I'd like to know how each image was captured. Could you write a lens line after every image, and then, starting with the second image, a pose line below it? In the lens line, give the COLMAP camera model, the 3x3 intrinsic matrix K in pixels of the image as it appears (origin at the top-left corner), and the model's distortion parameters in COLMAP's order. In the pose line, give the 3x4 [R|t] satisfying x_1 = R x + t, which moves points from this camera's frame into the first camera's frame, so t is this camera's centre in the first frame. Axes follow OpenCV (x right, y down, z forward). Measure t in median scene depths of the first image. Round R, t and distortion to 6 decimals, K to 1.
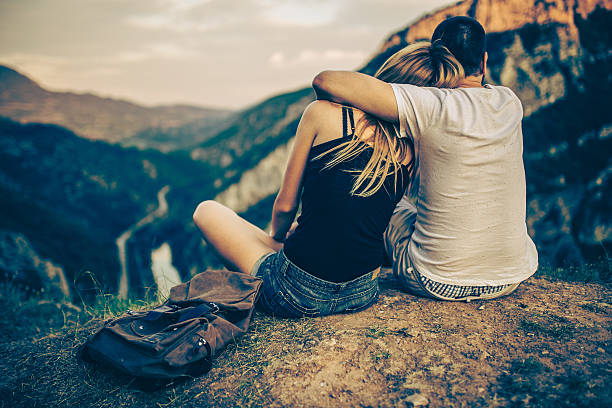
lens RADIAL K [[589.8, 0, 306.0], [0, 589.8, 204.0], [0, 0, 1]] dist [-0.063898, 0.099507]
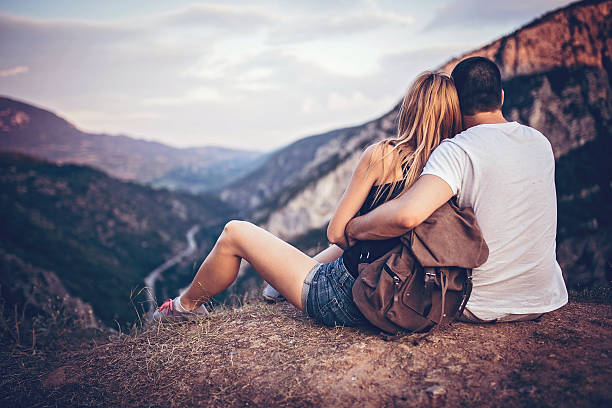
lens RADIAL K [[589.8, 0, 306.0], [0, 589.8, 204.0], [0, 0, 1]] dist [-0.063898, 0.099507]
pose [[0.998877, 0.005977, -0.047003, -0.010140], [-0.009275, 0.997486, -0.070254, 0.038934], [0.046465, 0.070612, 0.996421, -0.133906]]
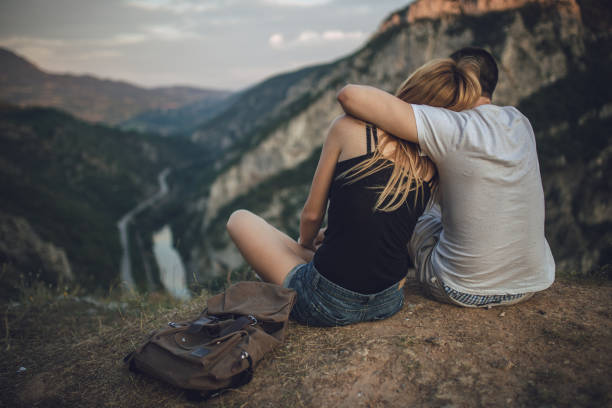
lens RADIAL K [[589.8, 0, 306.0], [0, 589.8, 204.0], [0, 0, 1]] dist [-0.063898, 0.099507]
pose [[0.999976, -0.006942, -0.000102, -0.053136], [0.006942, 0.999463, 0.032028, -0.059702], [-0.000120, -0.032028, 0.999487, -0.045556]]
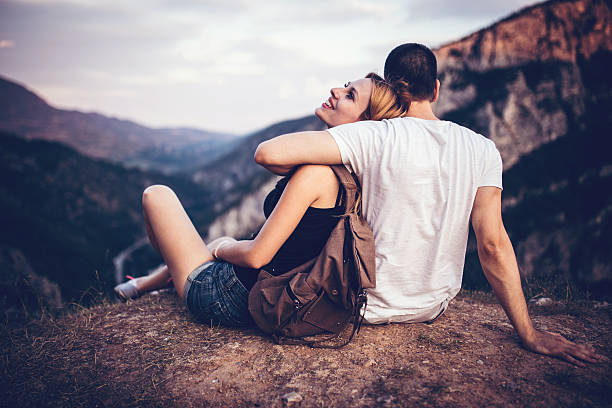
lens RADIAL K [[589.8, 0, 306.0], [0, 589.8, 204.0], [0, 0, 1]] dist [-0.063898, 0.099507]
pose [[0.999204, 0.039793, -0.002703, 0.149226], [-0.039876, 0.998151, -0.045876, 0.017217], [0.000873, 0.045948, 0.998943, -0.082733]]
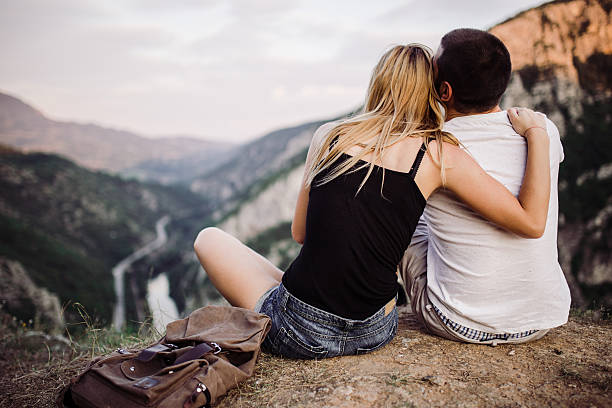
lens RADIAL K [[589.8, 0, 306.0], [0, 589.8, 204.0], [0, 0, 1]] dist [-0.063898, 0.099507]
pose [[0.999783, 0.020791, 0.001094, -0.022934], [-0.020693, 0.998108, -0.057900, 0.007210], [-0.002296, 0.057864, 0.998322, 0.093463]]
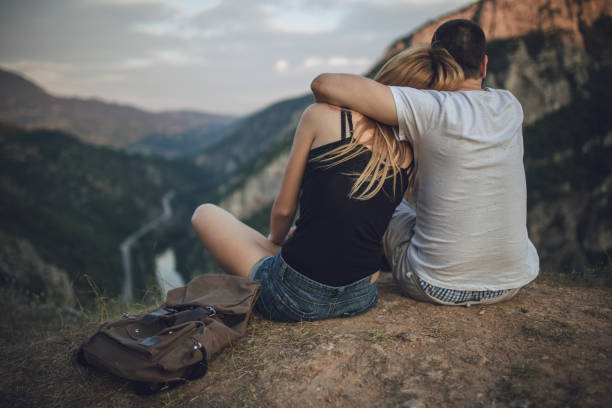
lens RADIAL K [[589.8, 0, 306.0], [0, 589.8, 204.0], [0, 0, 1]] dist [-0.063898, 0.099507]
pose [[0.999972, 0.002425, -0.007071, 0.010130], [-0.002500, 0.999941, -0.010611, 0.005314], [0.007045, 0.010628, 0.999919, 0.007609]]
